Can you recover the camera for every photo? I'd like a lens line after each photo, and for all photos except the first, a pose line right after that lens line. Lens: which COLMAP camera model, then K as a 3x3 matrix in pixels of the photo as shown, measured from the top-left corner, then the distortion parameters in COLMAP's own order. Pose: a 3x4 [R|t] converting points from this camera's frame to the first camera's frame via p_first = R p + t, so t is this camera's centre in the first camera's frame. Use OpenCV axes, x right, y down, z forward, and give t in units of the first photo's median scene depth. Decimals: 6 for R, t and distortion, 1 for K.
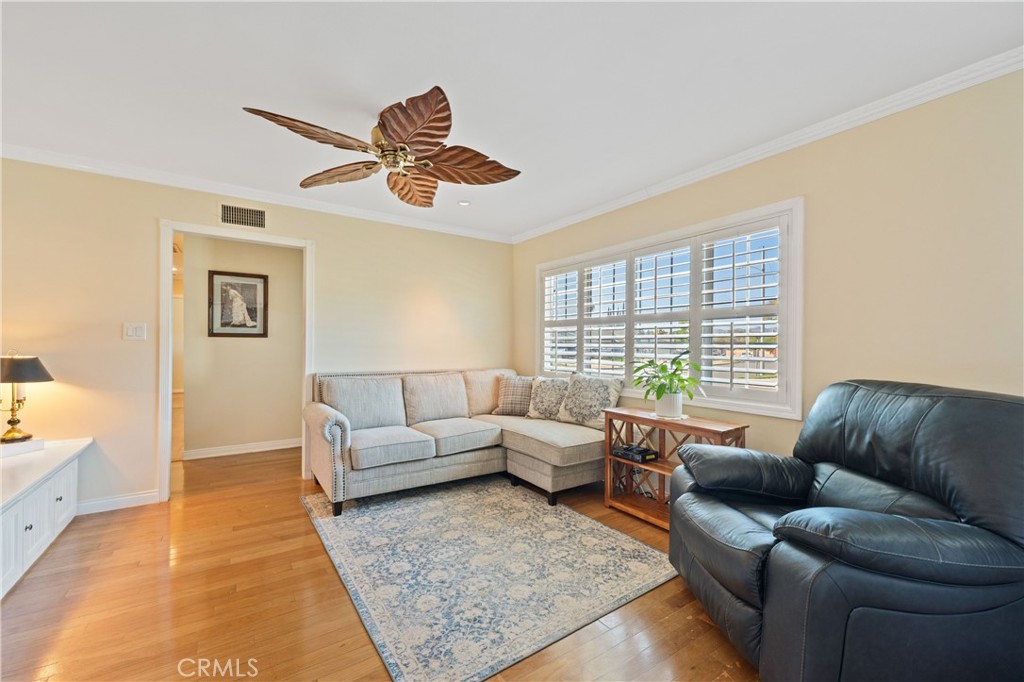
lens RADIAL K [[410.6, 0, 504.4], [0, 410.6, 346.9], [0, 0, 1]] dist [0.001397, 0.000118]
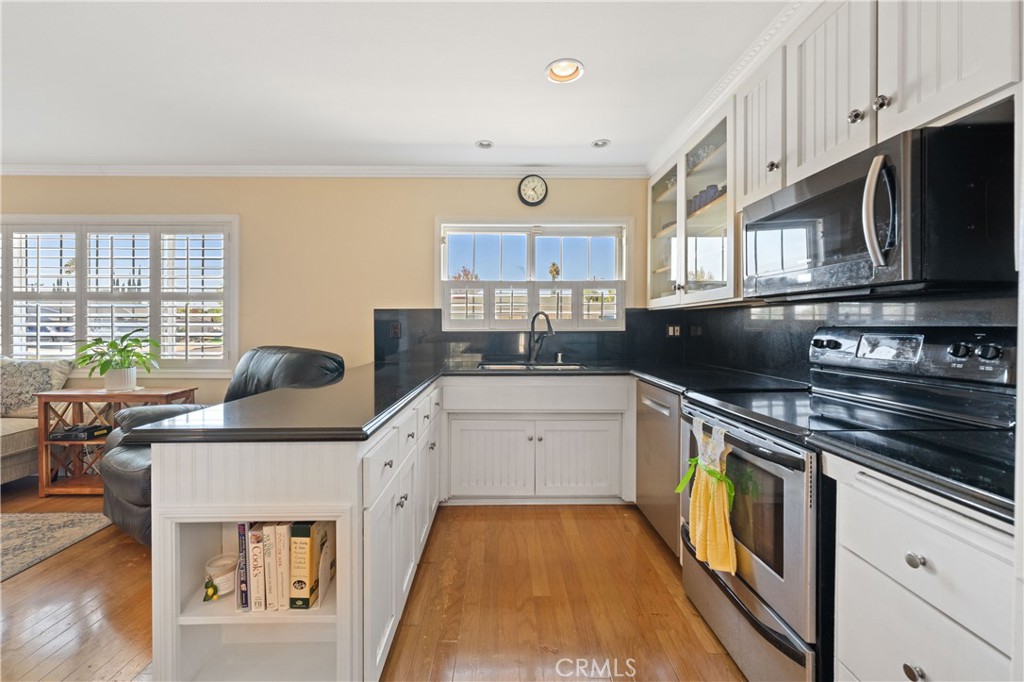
lens RADIAL K [[409.5, 0, 511.7], [0, 409.5, 334.7], [0, 0, 1]] dist [-0.010454, -0.000228]
pose [[0.529950, -0.008942, 0.847982, 0.044812], [0.003279, 0.999959, 0.008496, 0.019069], [-0.848023, -0.001721, 0.529957, -0.391771]]
